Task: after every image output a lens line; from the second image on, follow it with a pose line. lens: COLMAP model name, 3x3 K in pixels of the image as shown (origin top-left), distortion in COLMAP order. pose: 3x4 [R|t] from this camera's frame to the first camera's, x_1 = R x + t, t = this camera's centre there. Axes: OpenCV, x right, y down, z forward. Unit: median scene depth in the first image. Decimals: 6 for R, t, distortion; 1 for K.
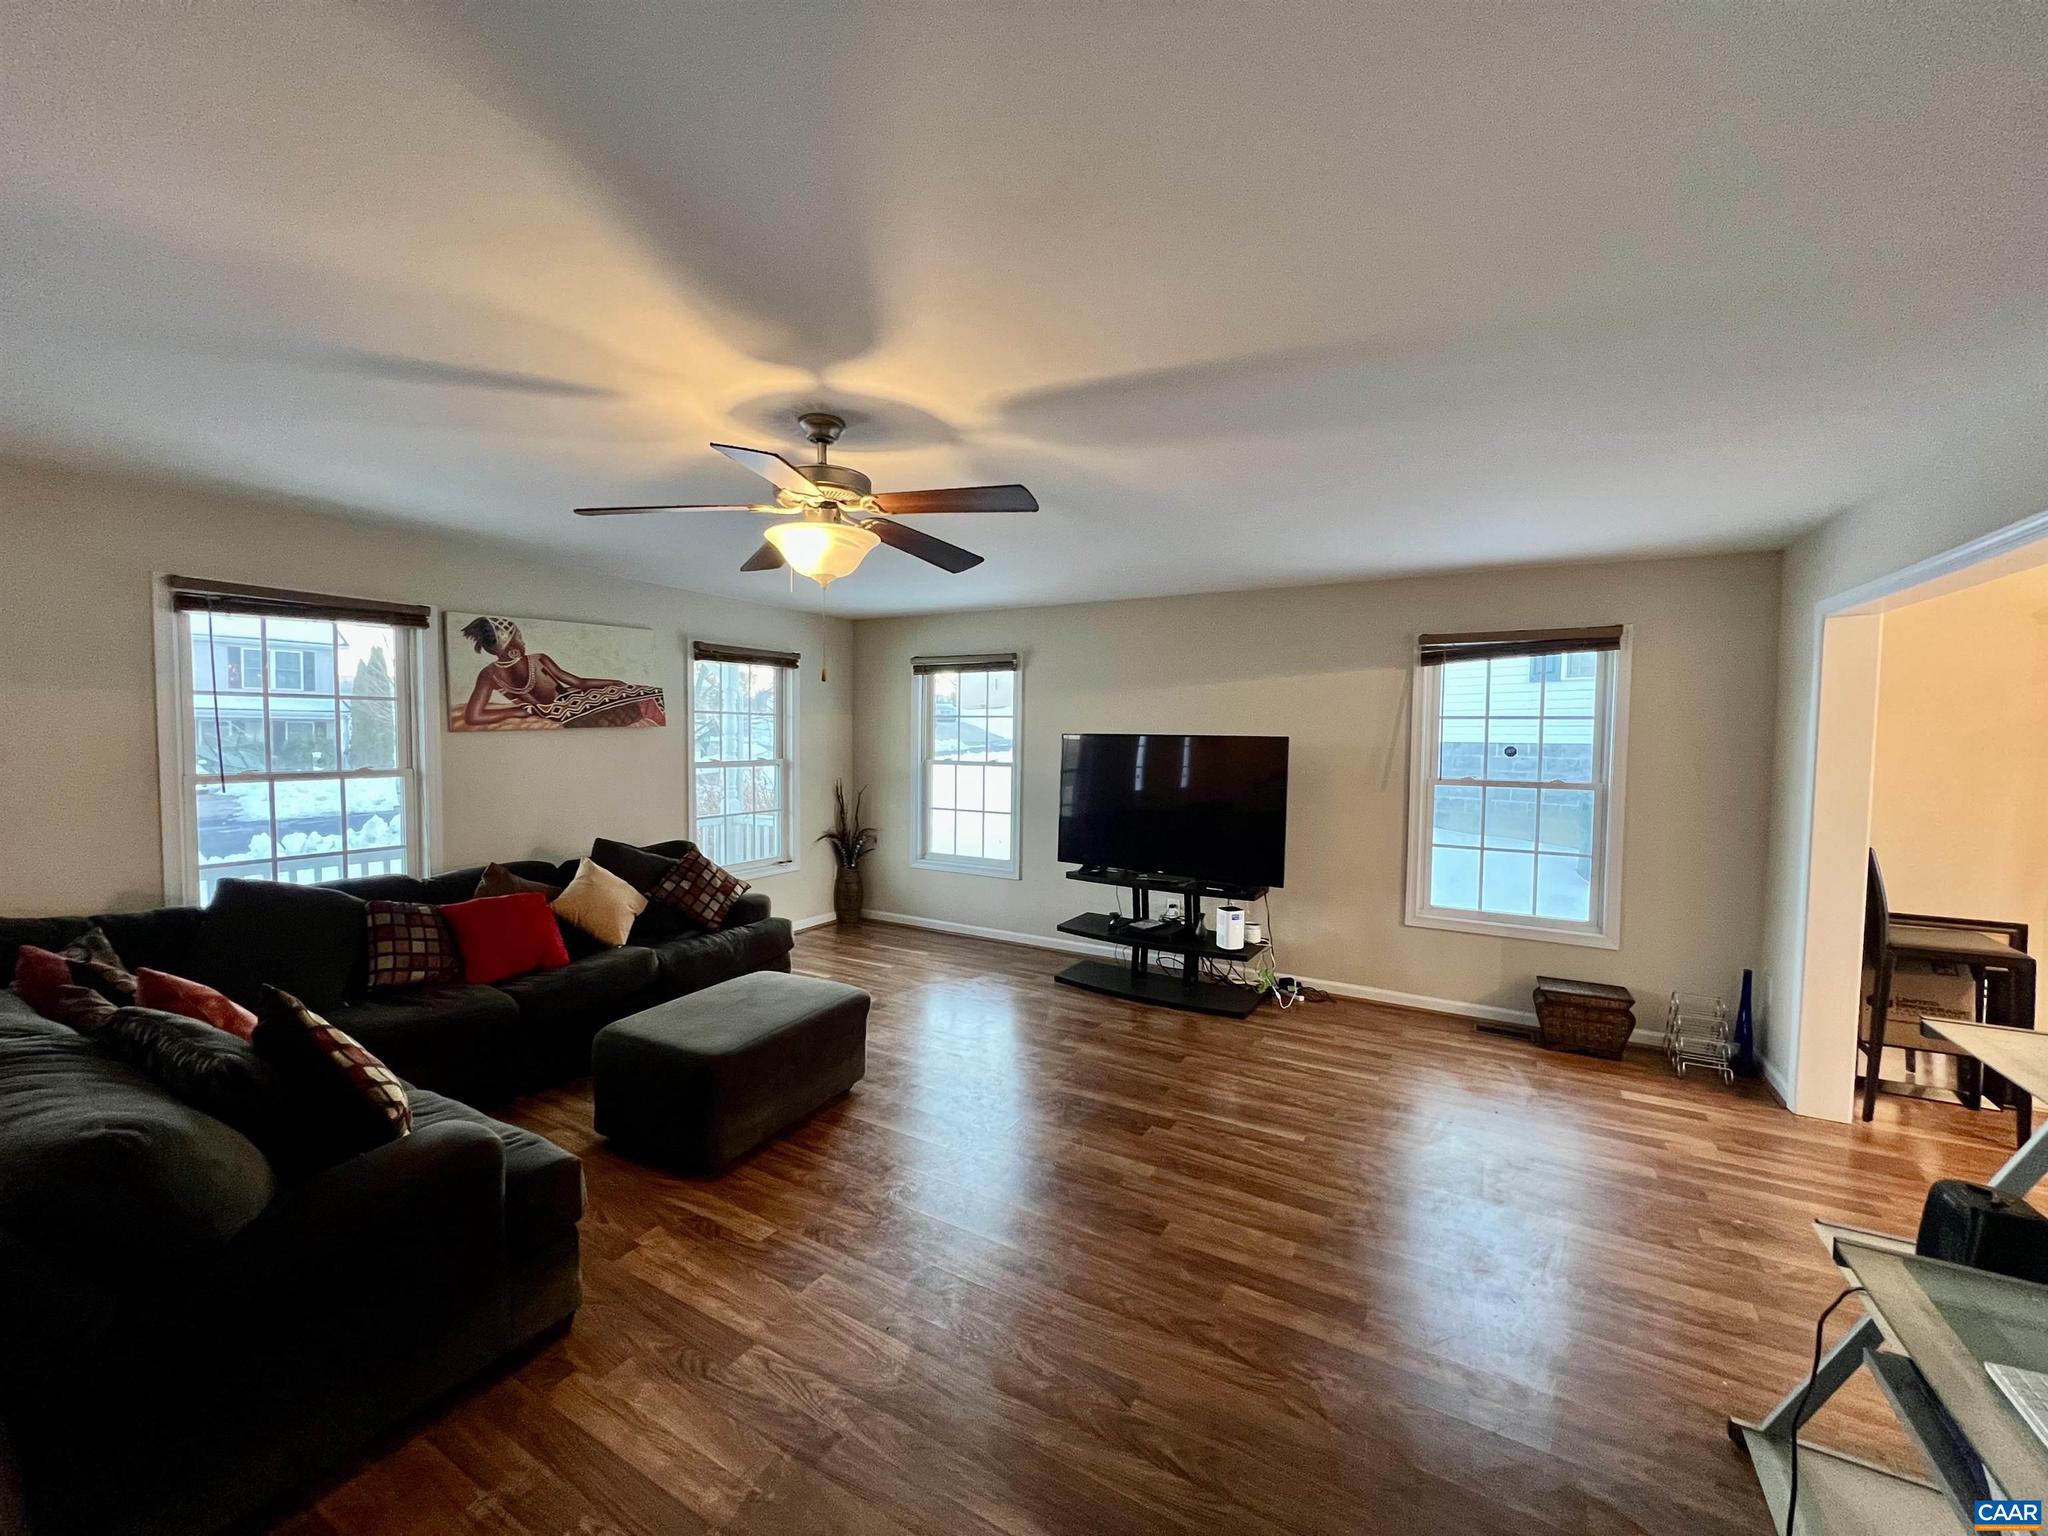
lens RADIAL K [[816.8, 0, 1018.0], [0, 816.8, 759.2], [0, 0, 1]] dist [0.000827, 0.000849]
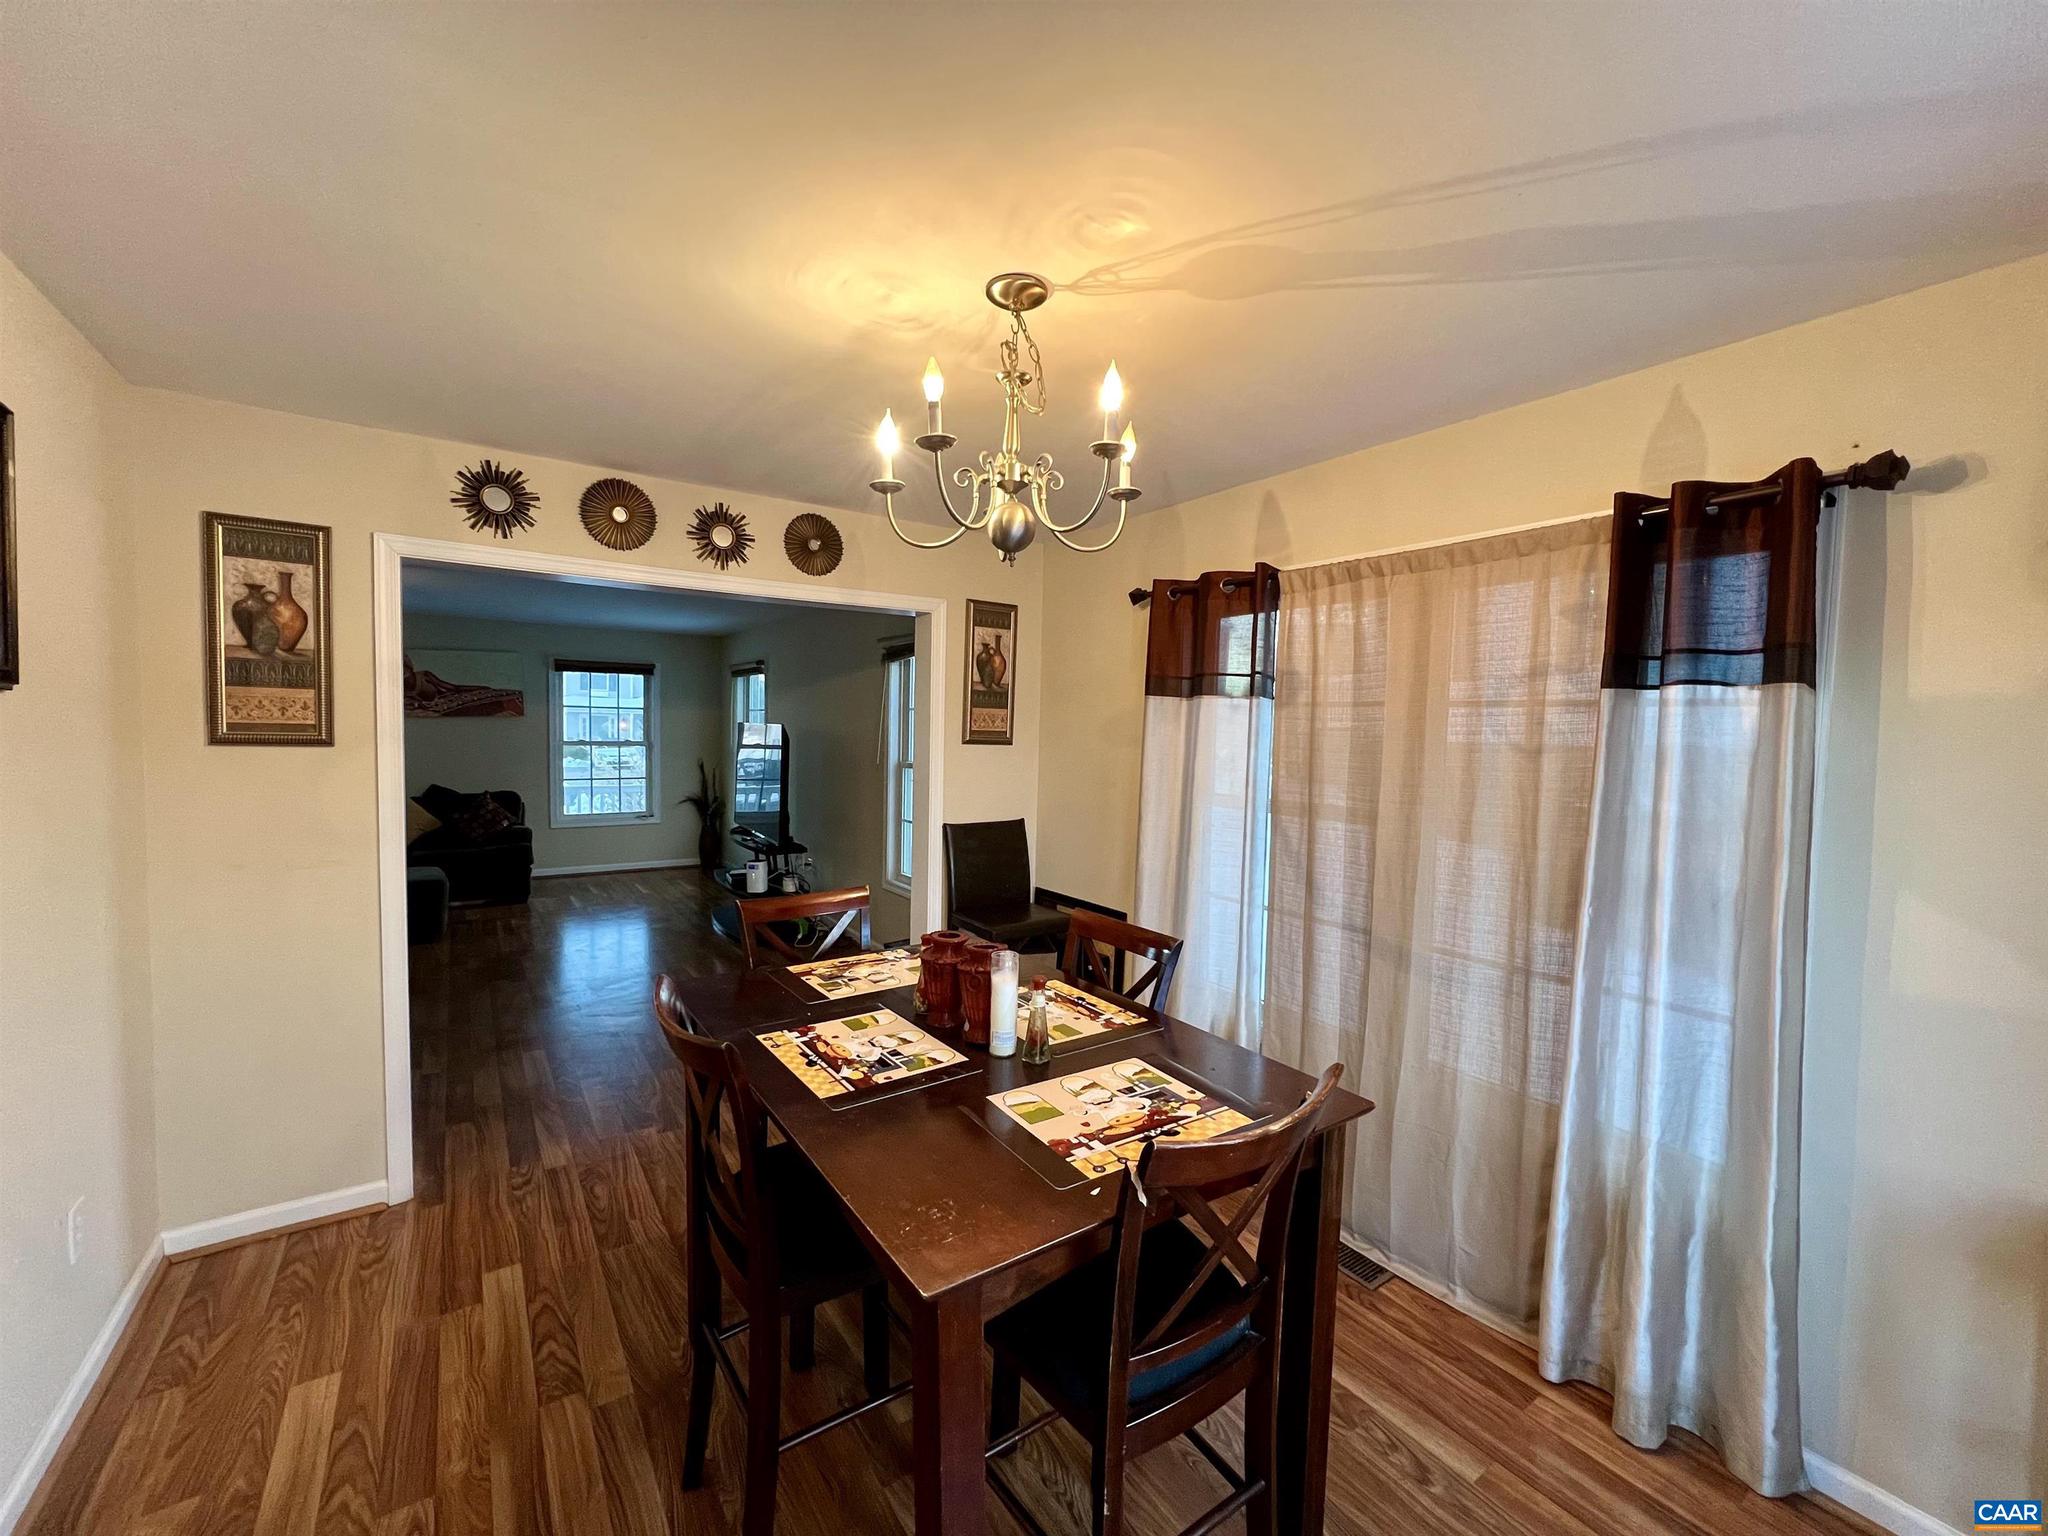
lens RADIAL K [[824.1, 0, 1022.2], [0, 824.1, 768.7], [0, 0, 1]] dist [-0.000573, -0.000211]
pose [[0.909251, 0.031146, -0.415081, 1.218499], [-0.025575, 0.999493, 0.018976, 0.005017], [0.415461, -0.006638, 0.909587, -0.001209]]
